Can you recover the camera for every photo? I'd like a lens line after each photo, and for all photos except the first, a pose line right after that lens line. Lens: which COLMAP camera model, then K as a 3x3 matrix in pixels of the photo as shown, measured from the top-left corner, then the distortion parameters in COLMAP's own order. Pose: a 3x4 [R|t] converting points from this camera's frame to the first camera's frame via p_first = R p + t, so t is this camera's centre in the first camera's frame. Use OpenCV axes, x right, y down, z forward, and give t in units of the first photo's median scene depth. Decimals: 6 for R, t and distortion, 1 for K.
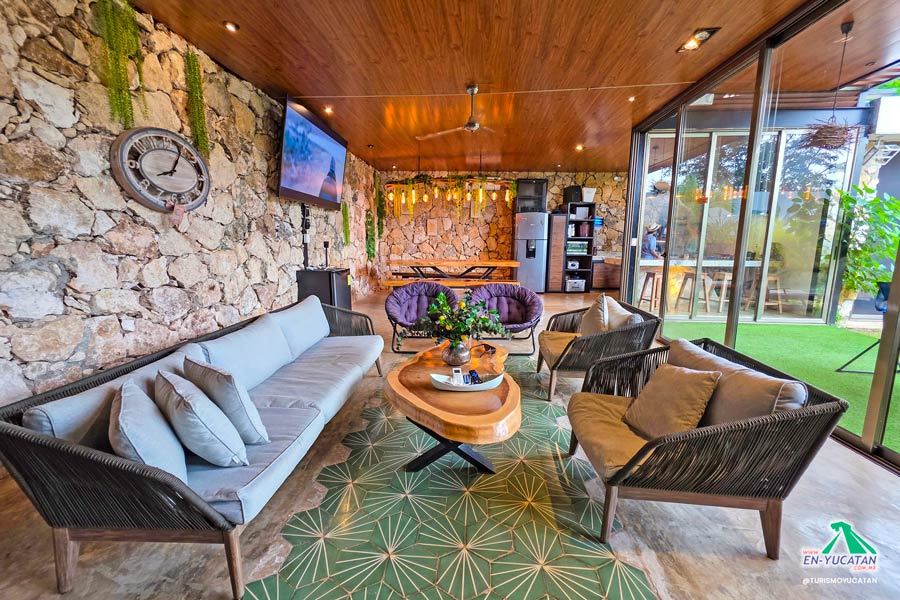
lens RADIAL K [[325.3, 0, 448.6], [0, 325.3, 288.5], [0, 0, 1]] dist [-0.000427, -0.000029]
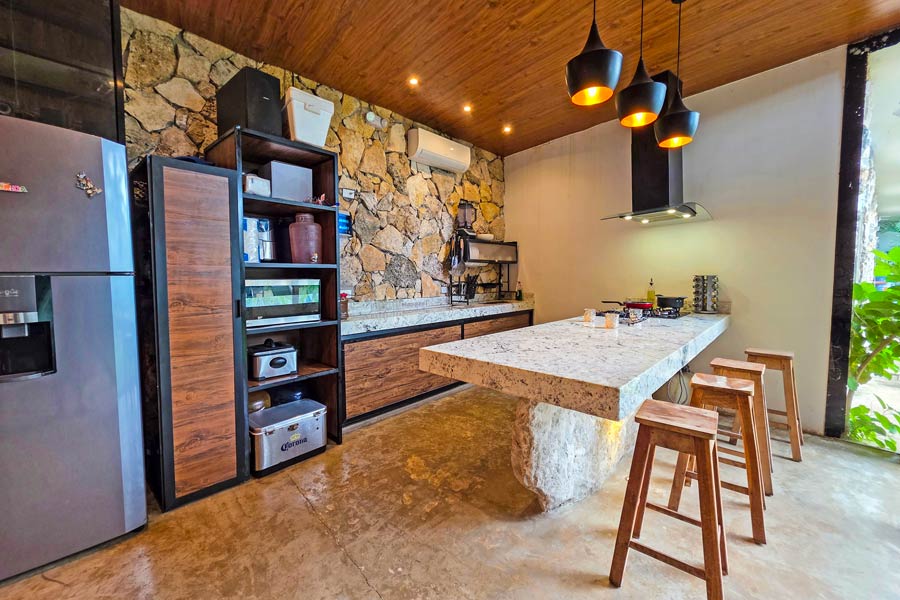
lens RADIAL K [[325.3, 0, 448.6], [0, 325.3, 288.5], [0, 0, 1]] dist [-0.000427, -0.000029]
pose [[0.659090, -0.045262, 0.750701, 0.275287], [0.122744, 0.991277, -0.047998, -0.104411], [-0.741980, 0.123779, 0.658897, 0.704317]]
